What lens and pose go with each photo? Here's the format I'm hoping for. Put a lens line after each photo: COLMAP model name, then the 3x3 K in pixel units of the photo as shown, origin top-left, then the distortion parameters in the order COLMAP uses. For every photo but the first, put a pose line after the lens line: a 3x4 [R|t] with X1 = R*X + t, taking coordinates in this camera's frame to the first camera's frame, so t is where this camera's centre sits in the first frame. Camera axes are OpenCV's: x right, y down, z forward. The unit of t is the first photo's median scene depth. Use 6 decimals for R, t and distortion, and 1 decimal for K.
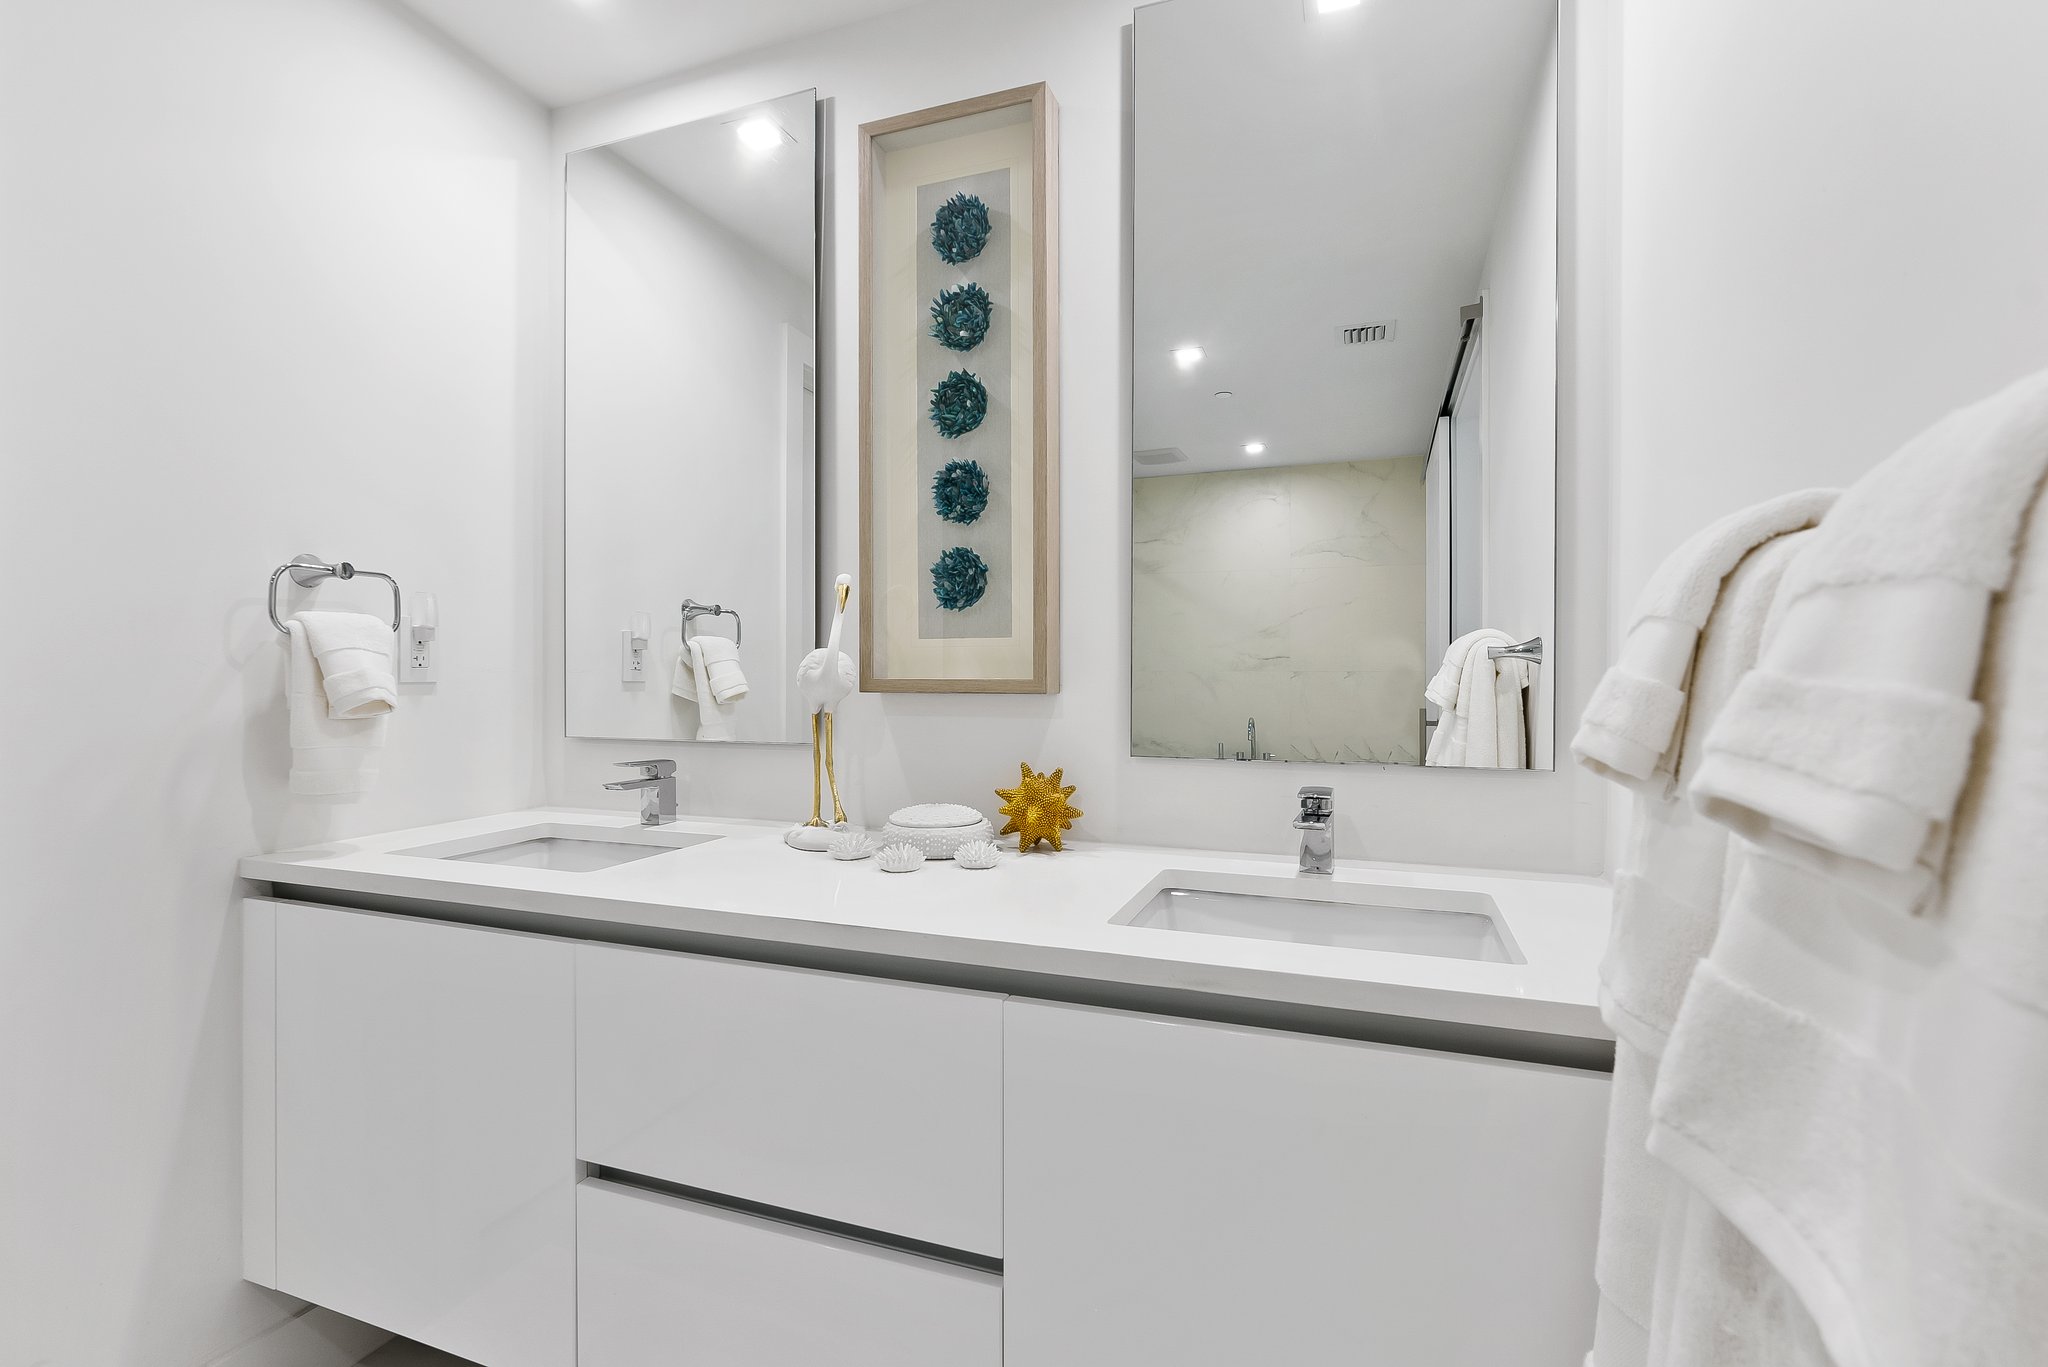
lens RADIAL K [[951.8, 0, 1024.0], [0, 951.8, 683.5], [0, 0, 1]] dist [-0.002533, -0.000077]
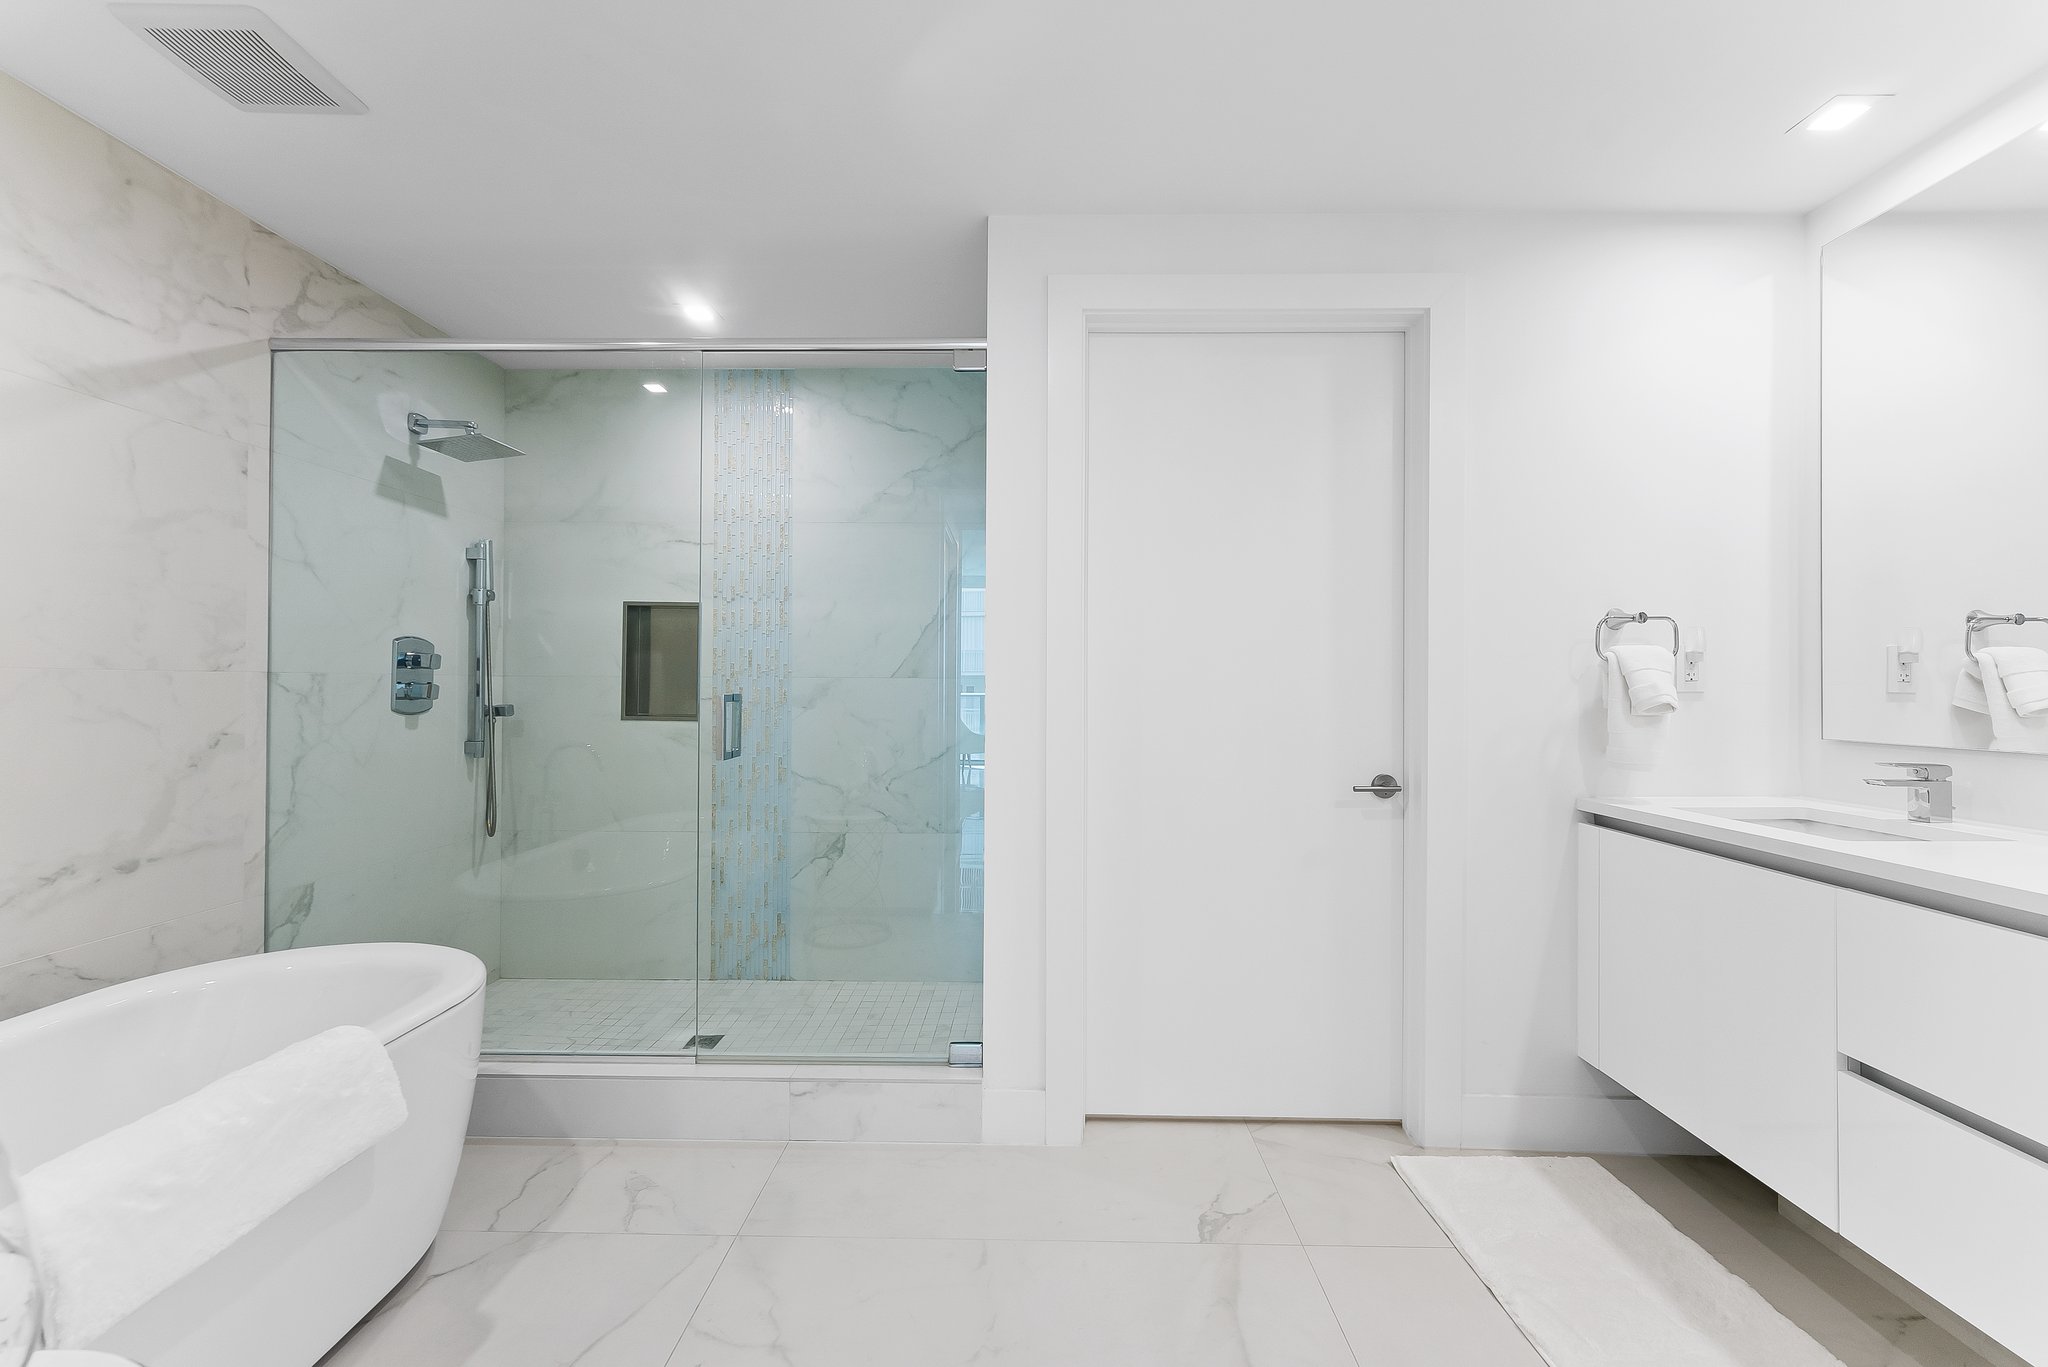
lens RADIAL K [[826.4, 0, 1024.0], [0, 826.4, 683.5], [0, 0, 1]] dist [-0.001166, -0.000216]
pose [[0.352213, -0.006072, -0.935900, 0.147989], [-0.008644, 0.999915, -0.009740, 0.006684], [0.935880, 0.011520, 0.352131, -0.333647]]
